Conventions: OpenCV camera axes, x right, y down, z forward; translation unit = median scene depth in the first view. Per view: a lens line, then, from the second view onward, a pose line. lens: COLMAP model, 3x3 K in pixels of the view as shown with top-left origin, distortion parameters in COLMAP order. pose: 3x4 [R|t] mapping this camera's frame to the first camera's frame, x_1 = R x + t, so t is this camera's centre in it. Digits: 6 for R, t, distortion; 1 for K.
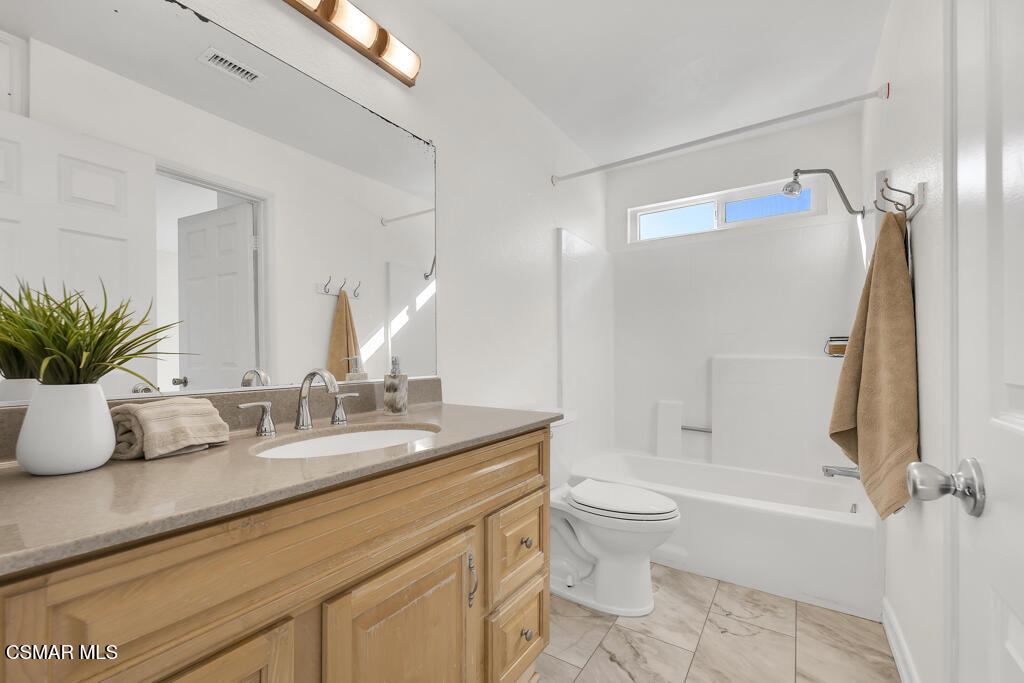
lens RADIAL K [[432.6, 0, 513.4], [0, 432.6, 352.0], [0, 0, 1]] dist [0.002099, 0.000632]
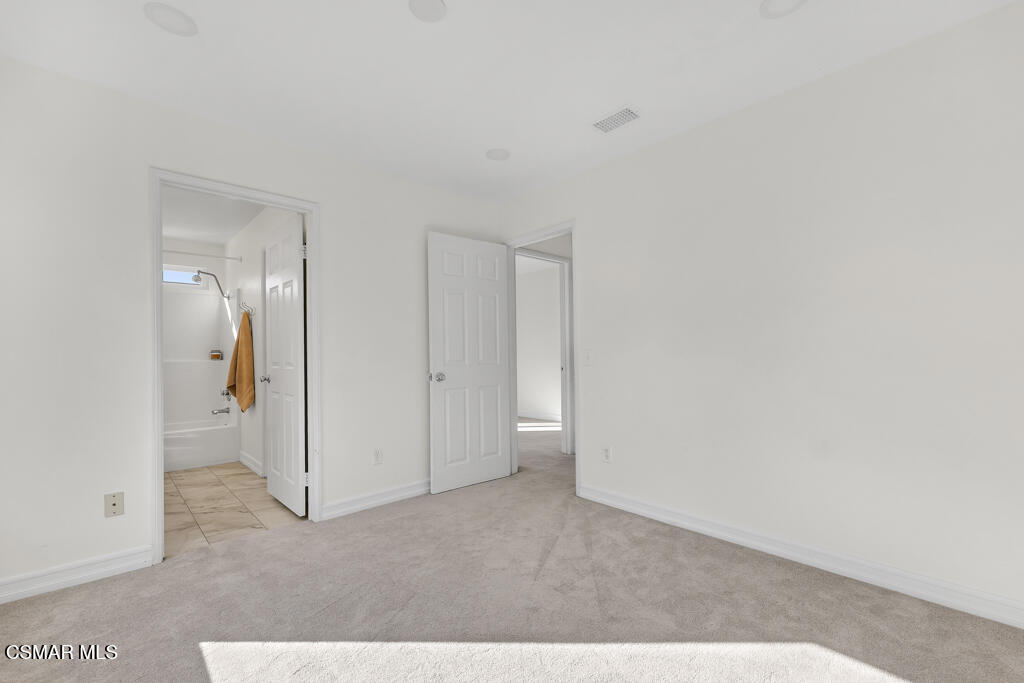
lens RADIAL K [[432.6, 0, 513.4], [0, 432.6, 352.0], [0, 0, 1]] dist [0.002099, 0.000632]
pose [[0.236152, 0.007212, 0.971689, -1.552308], [0.012476, 0.999868, -0.010454, 0.014902], [-0.971636, 0.014592, 0.236031, -1.460595]]
